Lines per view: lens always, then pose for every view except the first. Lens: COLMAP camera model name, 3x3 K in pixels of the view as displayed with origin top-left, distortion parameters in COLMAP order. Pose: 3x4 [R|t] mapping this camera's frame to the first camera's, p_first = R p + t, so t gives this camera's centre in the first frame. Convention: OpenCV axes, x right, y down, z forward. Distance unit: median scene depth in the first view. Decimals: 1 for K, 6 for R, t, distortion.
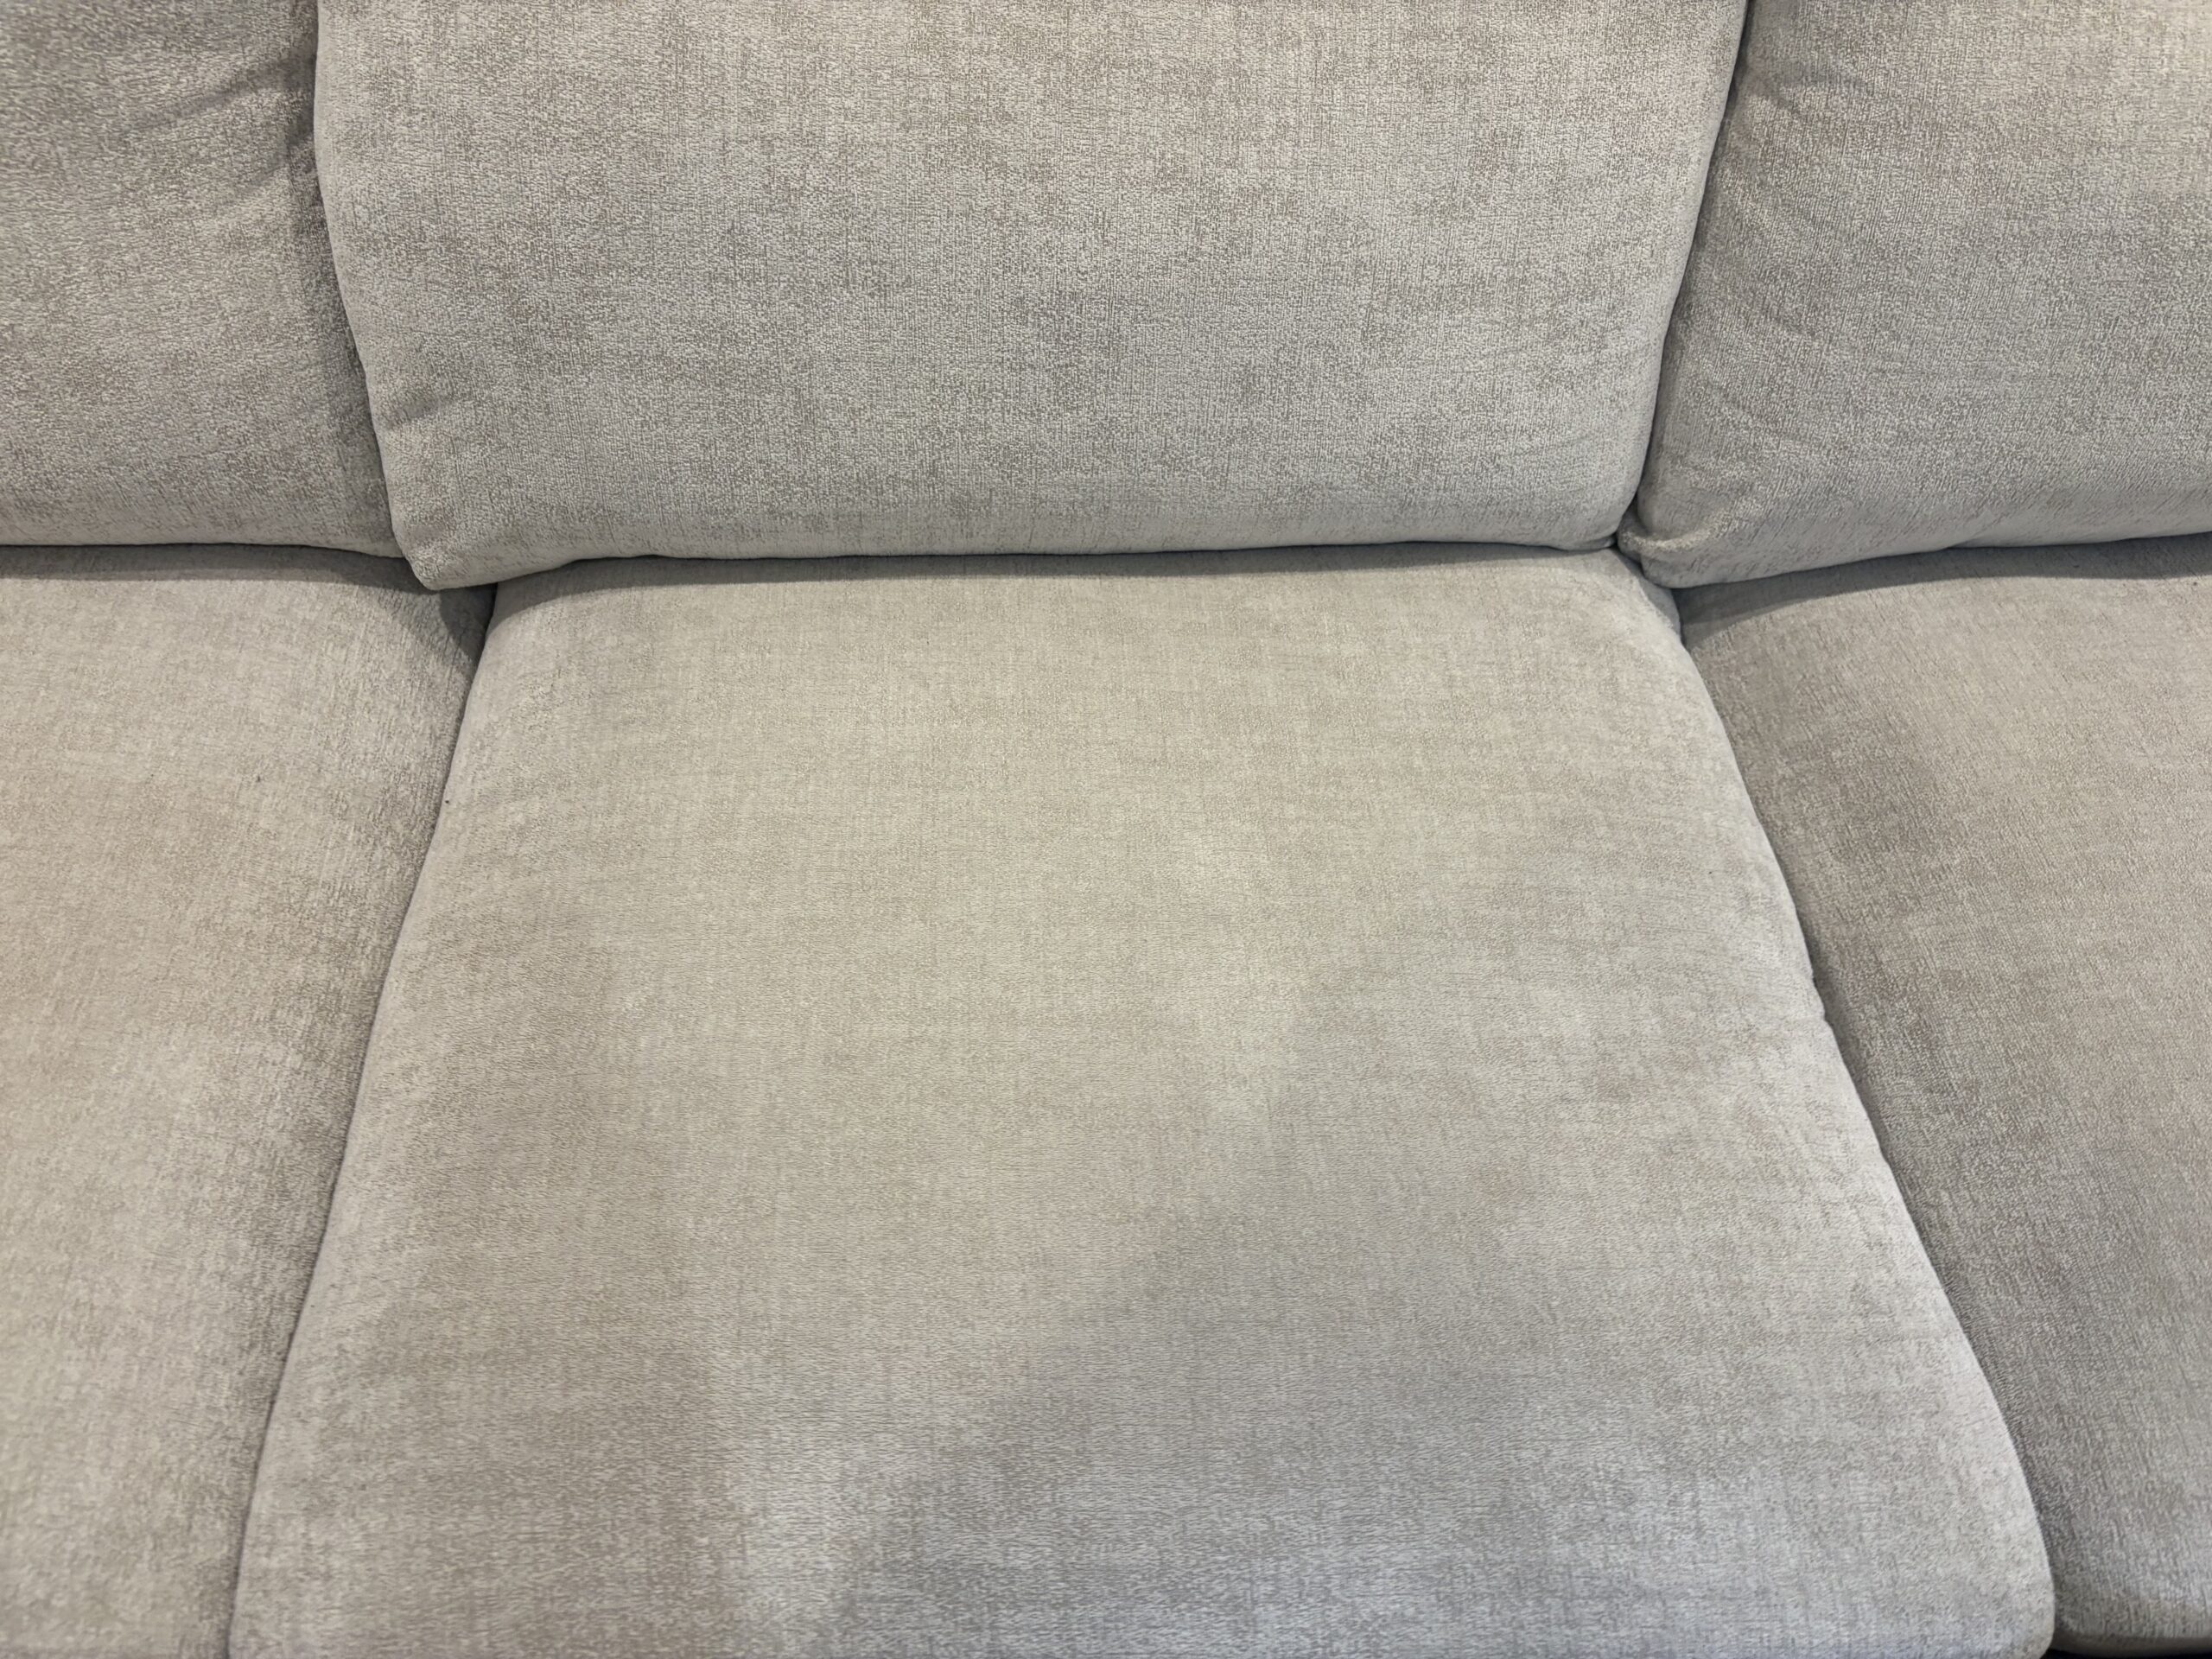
lens RADIAL K [[1679.1, 0, 1093.6], [0, 1679.1, 817.7], [0, 0, 1]] dist [0.048188, -0.056315]
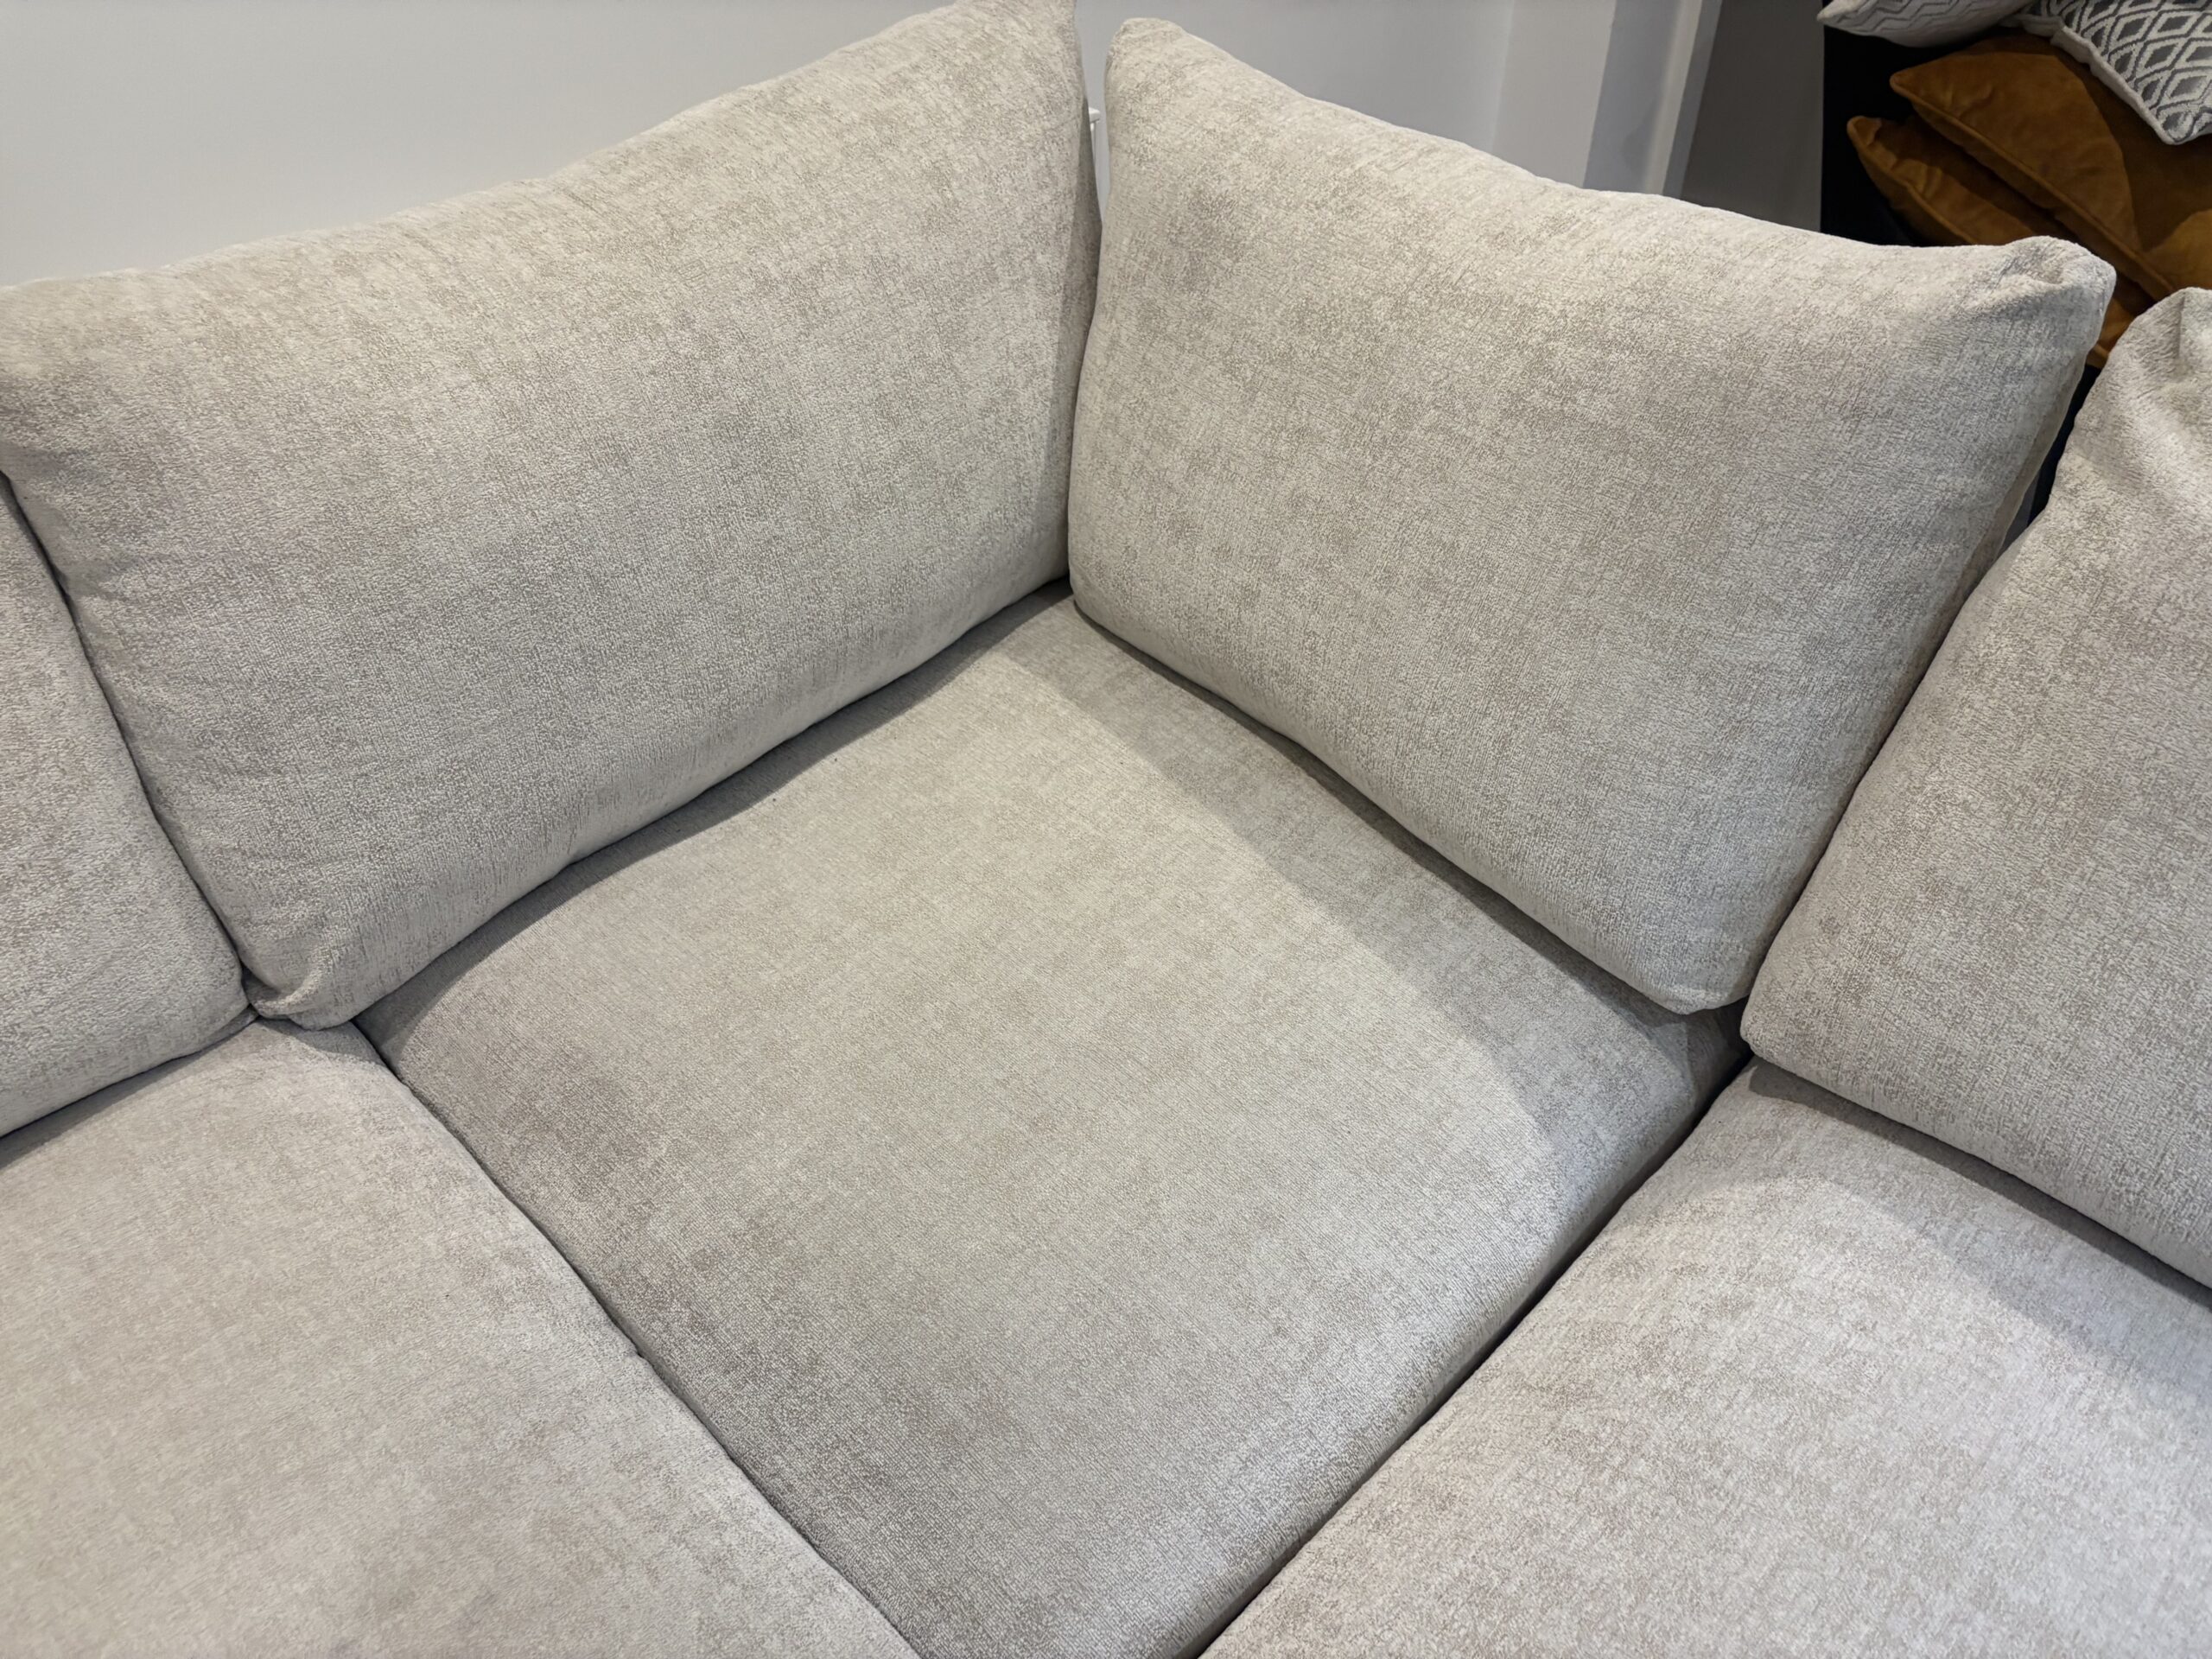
lens RADIAL K [[1679.1, 0, 1094.9], [0, 1679.1, 834.3], [0, 0, 1]] dist [0.048188, -0.056315]
pose [[0.755175, -0.442109, 0.483995, 0.301499], [0.515392, 0.856682, -0.021619, 0.018540], [-0.405071, 0.265773, 0.874804, -0.069249]]
